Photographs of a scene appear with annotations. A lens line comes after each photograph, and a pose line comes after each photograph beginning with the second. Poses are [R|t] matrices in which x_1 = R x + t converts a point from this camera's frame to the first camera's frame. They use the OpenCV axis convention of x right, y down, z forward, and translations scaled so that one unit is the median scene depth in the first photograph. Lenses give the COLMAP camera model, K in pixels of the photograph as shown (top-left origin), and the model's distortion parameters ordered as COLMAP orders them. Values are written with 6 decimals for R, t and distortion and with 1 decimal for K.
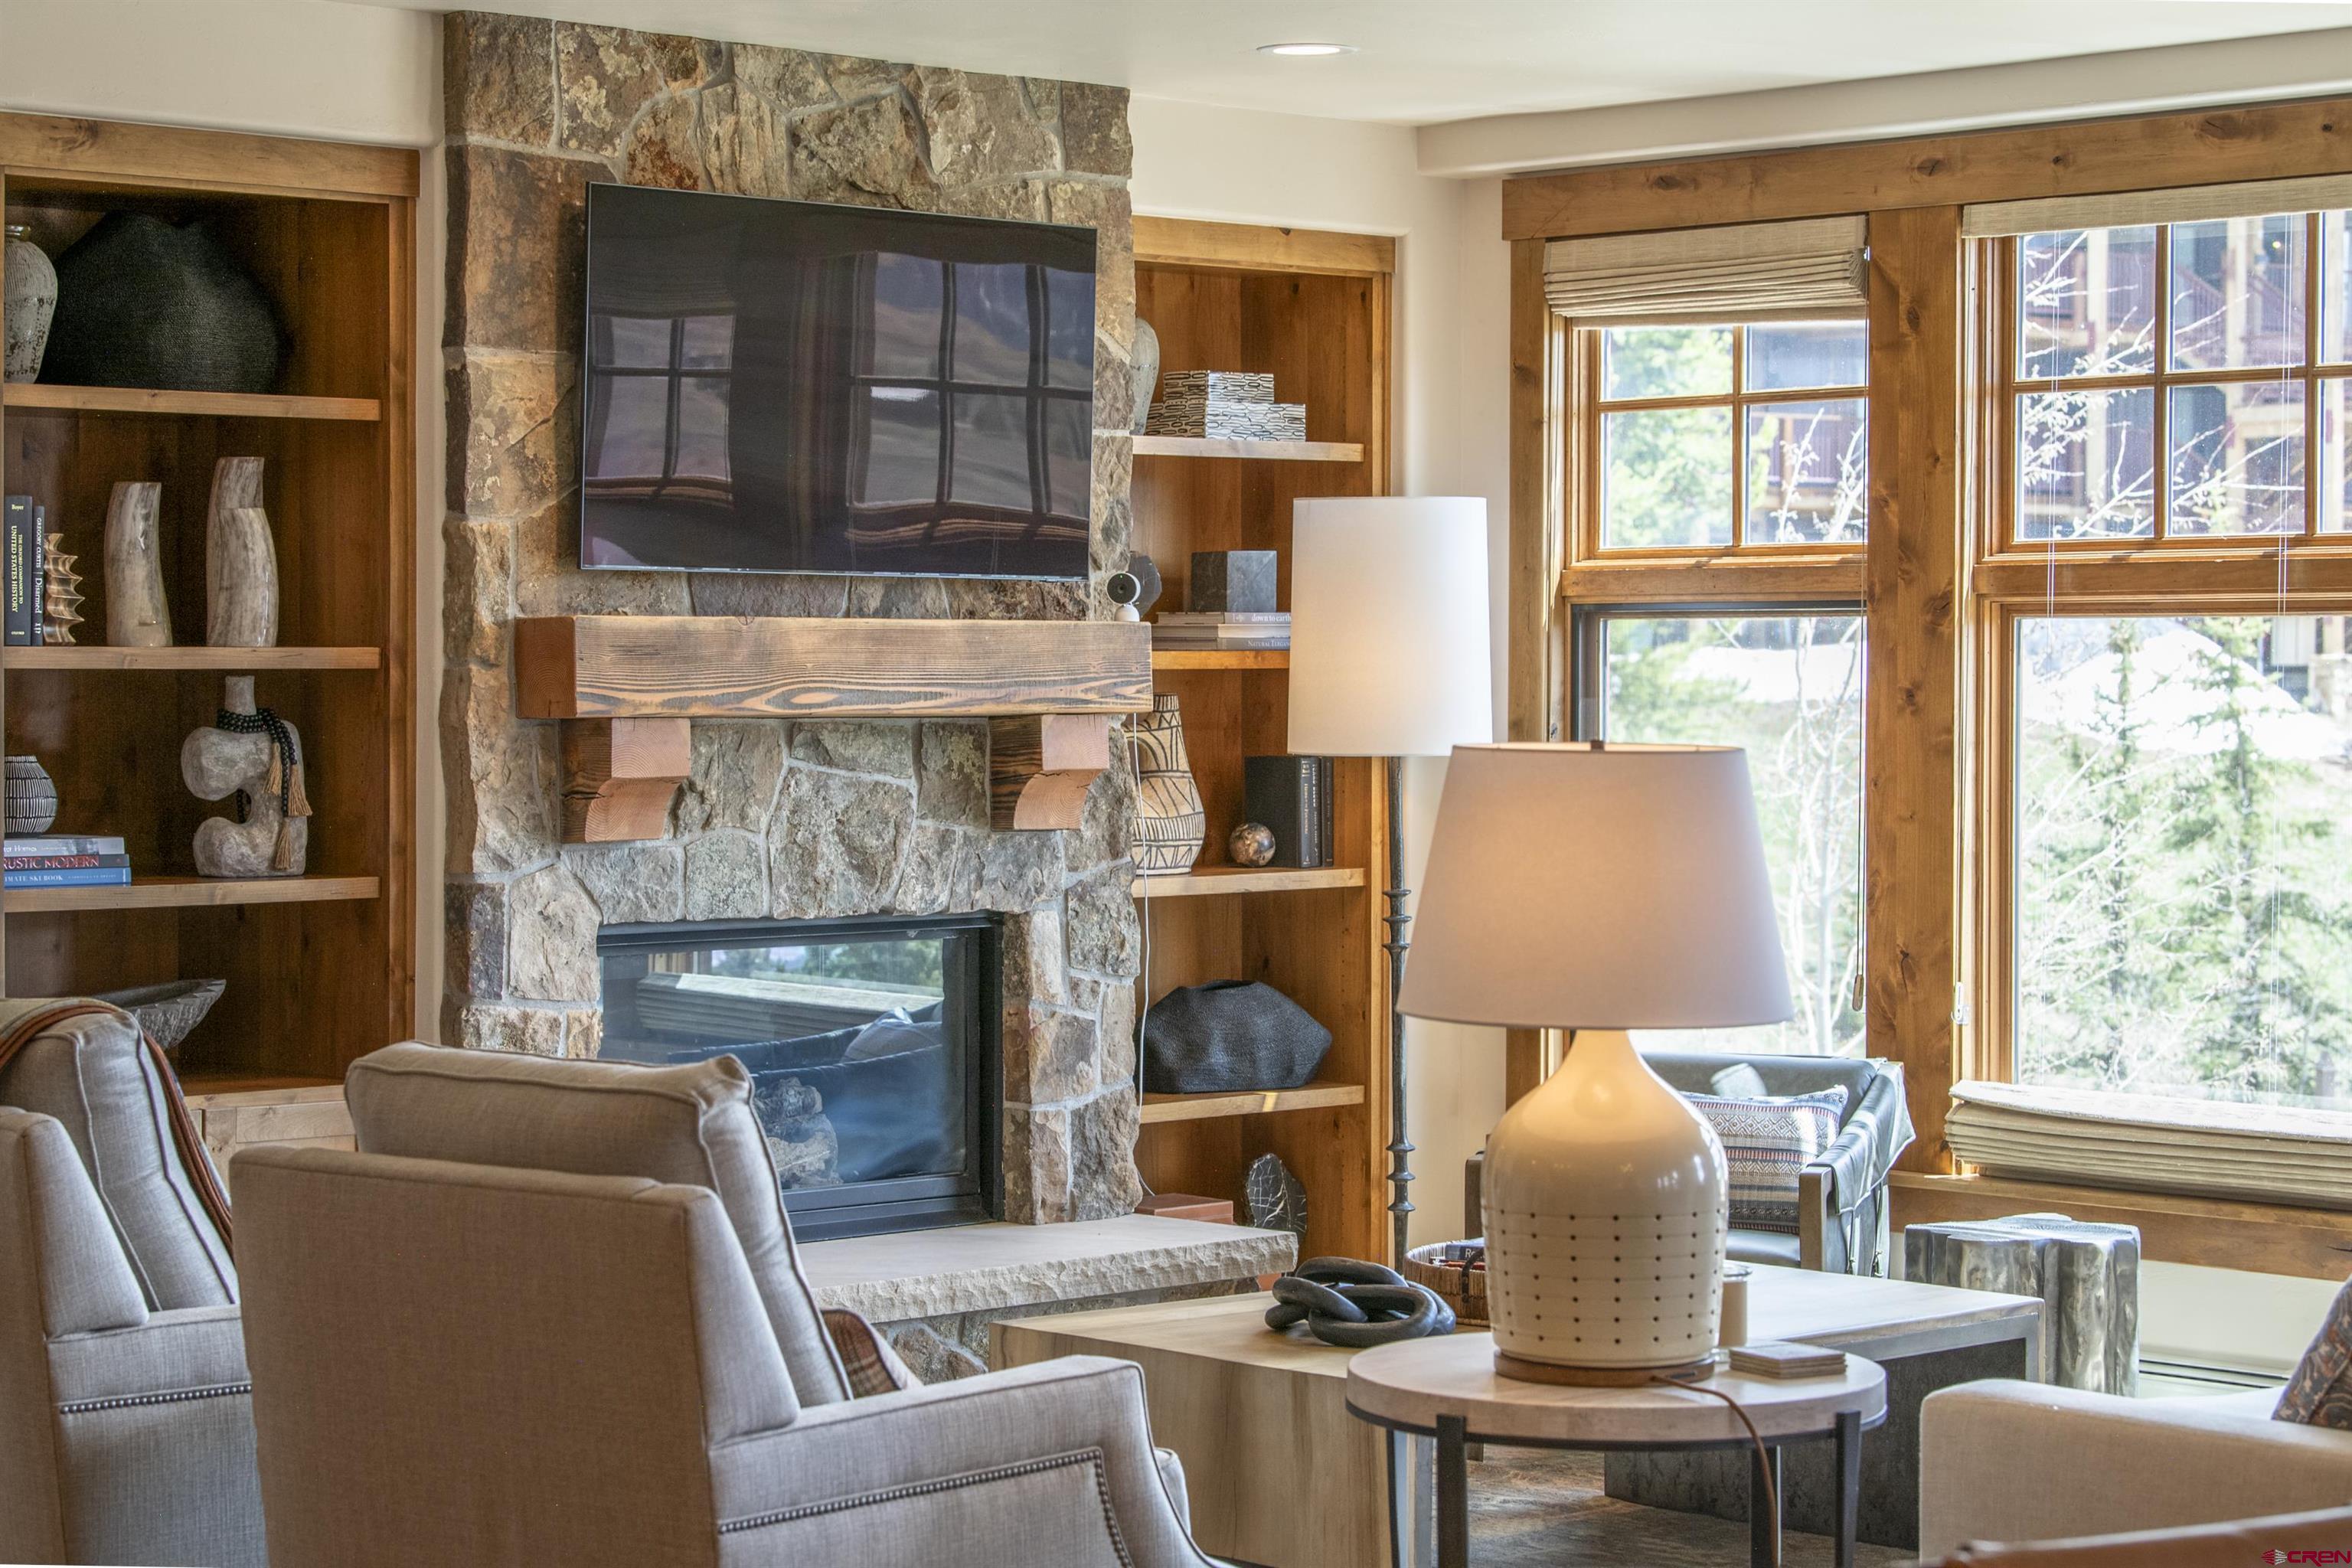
lens RADIAL K [[4857.2, 0, 1177.3], [0, 4857.2, 782.2], [0, 0, 1]] dist [0.005420, 0.000000]
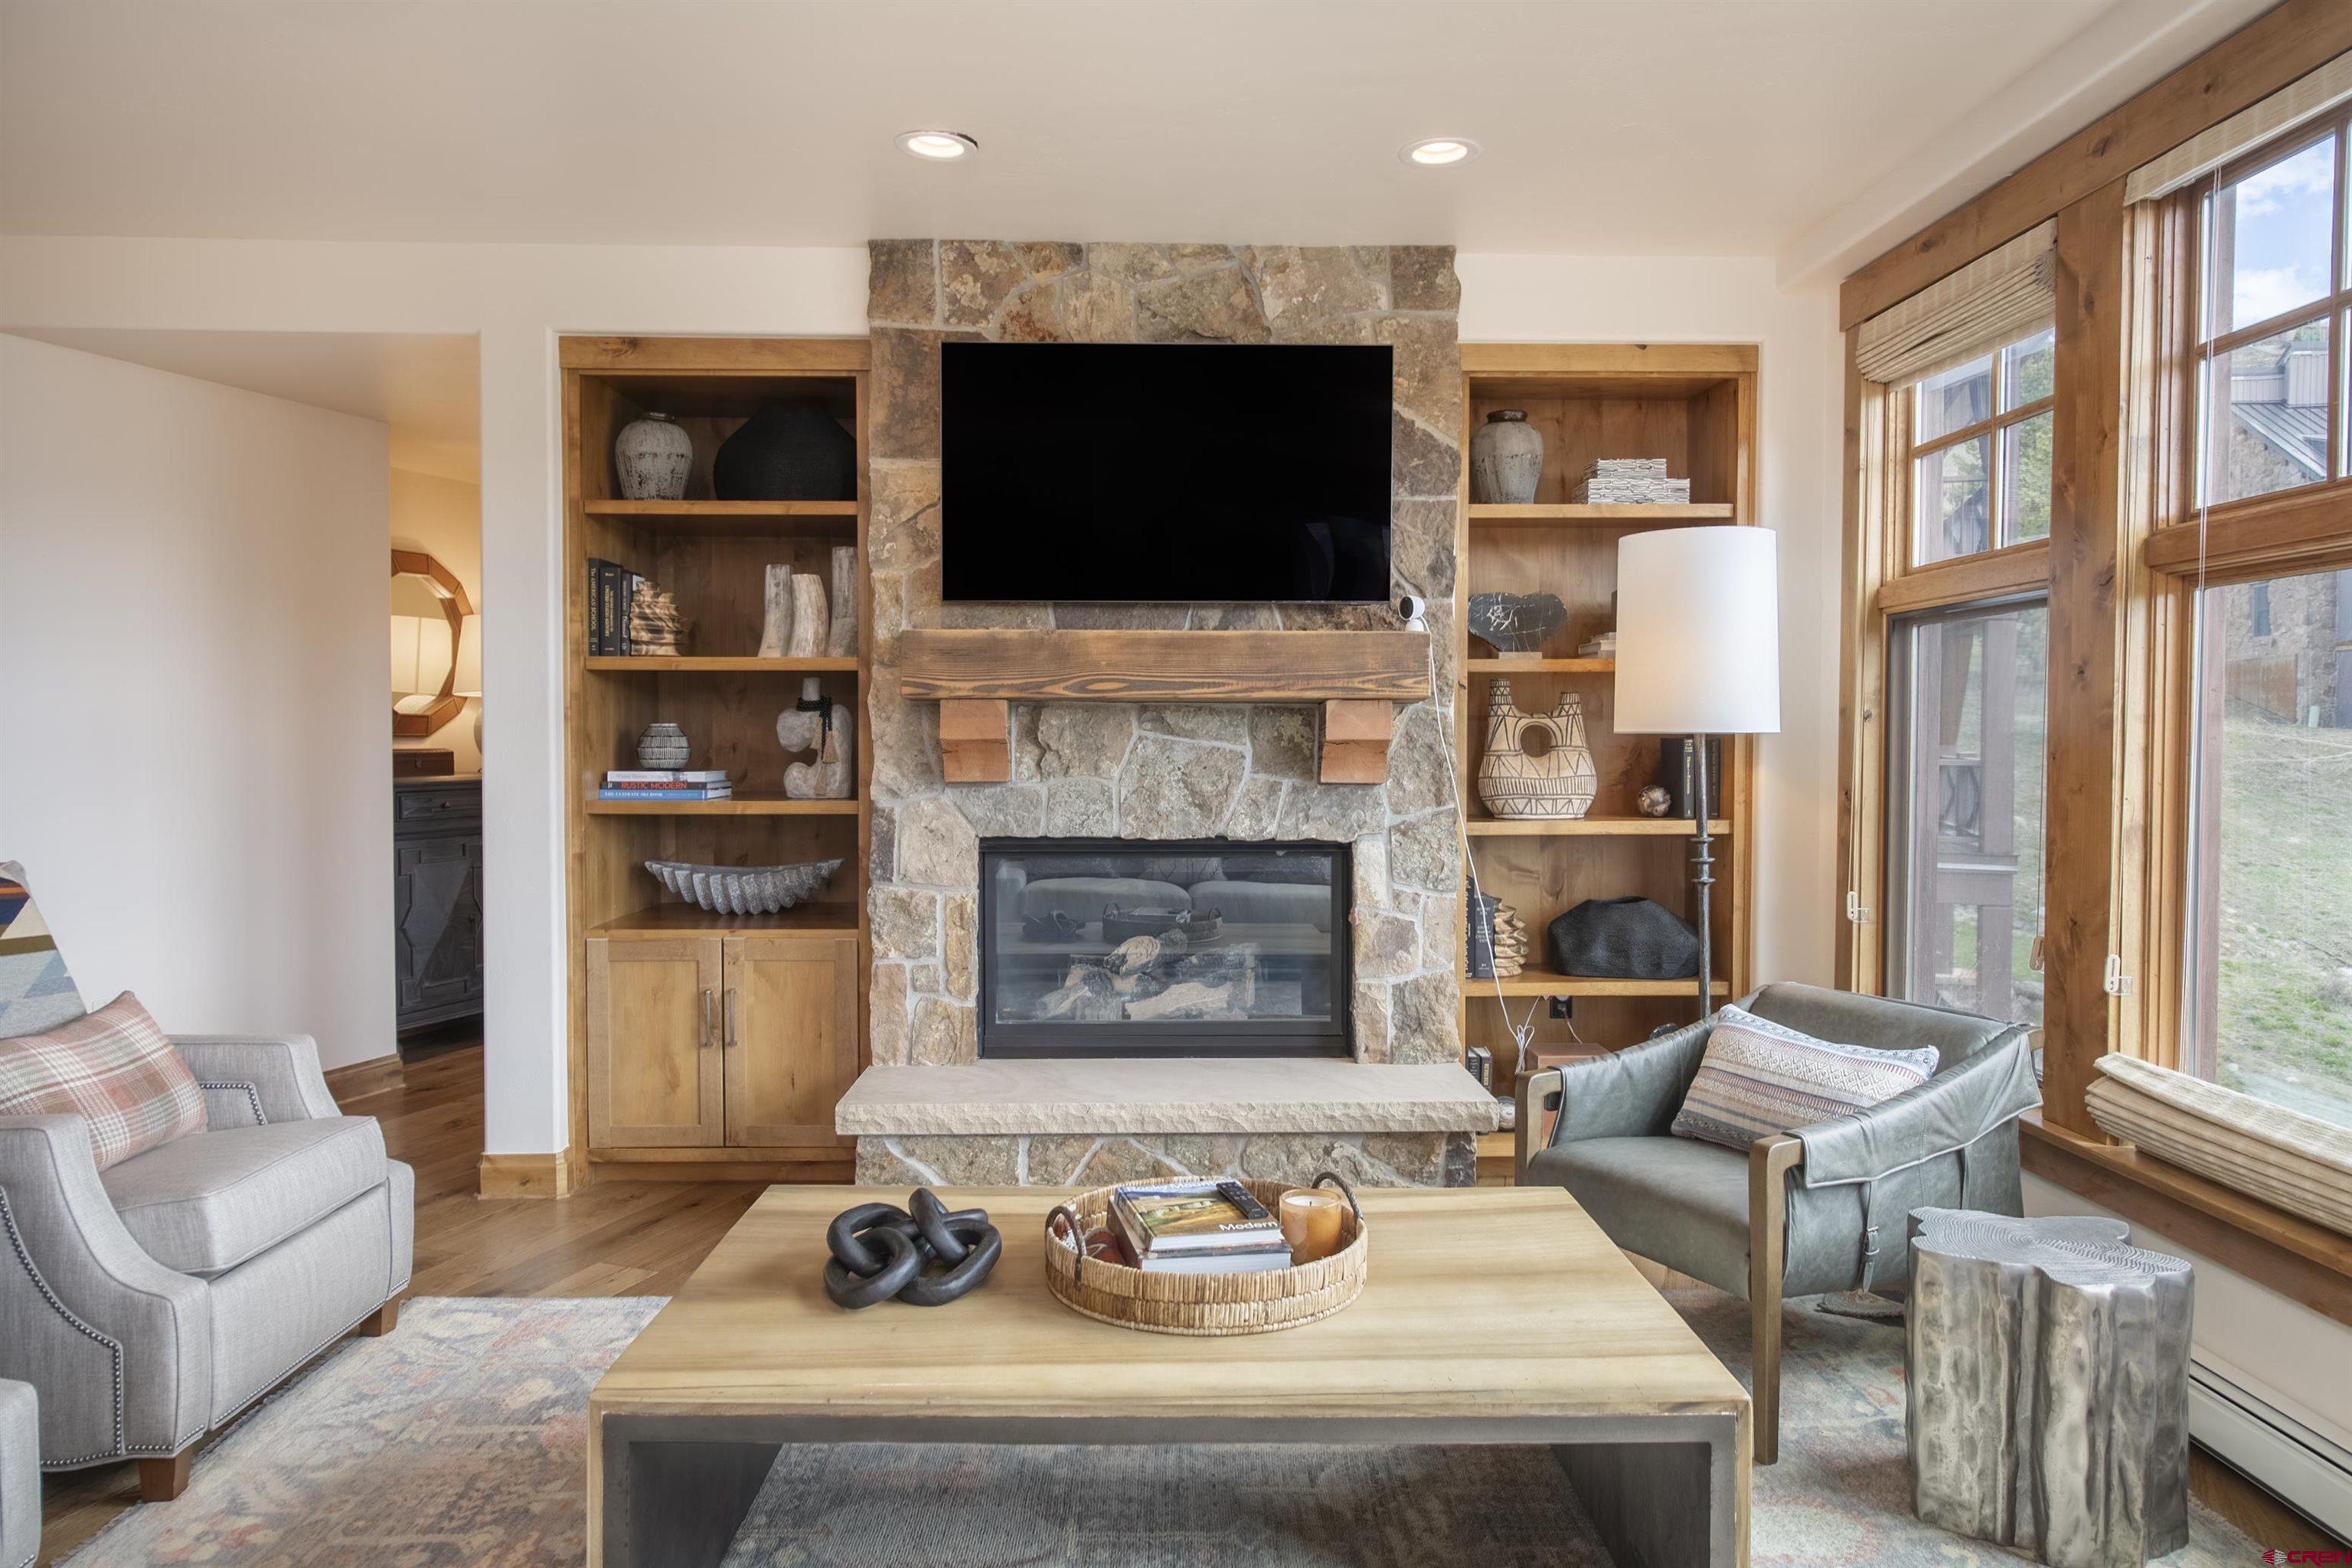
lens RADIAL K [[1551.1, 0, 1171.5], [0, 1551.1, 774.2], [0, 0, 1]] dist [0.006859, -0.000361]
pose [[0.737676, 0.017341, -0.674932, 0.241546], [-0.016747, 0.999832, 0.007385, 0.004960], [0.674947, 0.005855, 0.737843, 0.653760]]
